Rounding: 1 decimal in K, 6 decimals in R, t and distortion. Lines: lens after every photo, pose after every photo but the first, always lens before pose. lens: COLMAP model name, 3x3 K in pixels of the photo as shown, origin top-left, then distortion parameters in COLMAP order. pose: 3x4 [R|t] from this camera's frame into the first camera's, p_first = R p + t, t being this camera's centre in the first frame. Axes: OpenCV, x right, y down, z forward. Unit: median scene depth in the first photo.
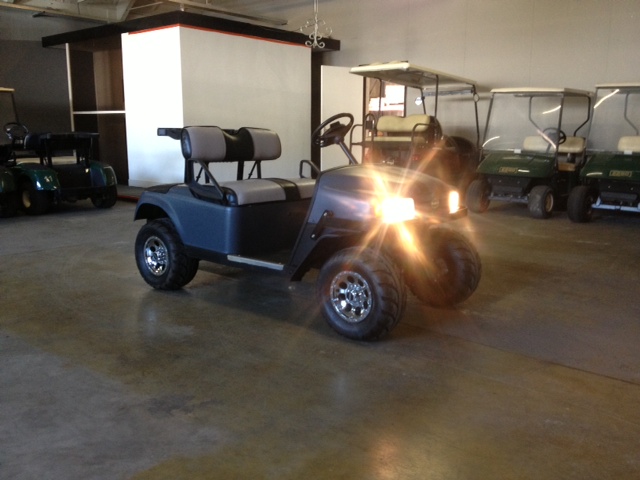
lens RADIAL K [[648.8, 0, 320.0], [0, 648.8, 240.0], [0, 0, 1]] dist [-0.007437, -0.008629]
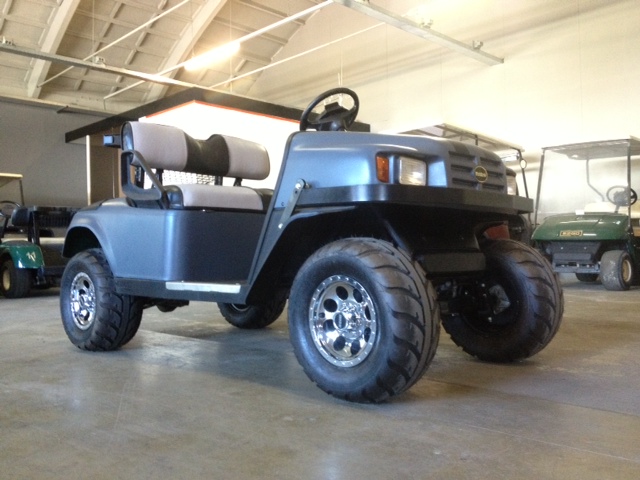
lens RADIAL K [[629.2, 0, 320.8], [0, 629.2, 230.5], [0, 0, 1]] dist [0.122505, -0.352980]
pose [[0.997100, -0.026852, -0.071203, 0.056442], [0.011568, 0.978287, -0.206933, 0.099096], [0.075214, 0.205509, 0.975761, 0.347157]]
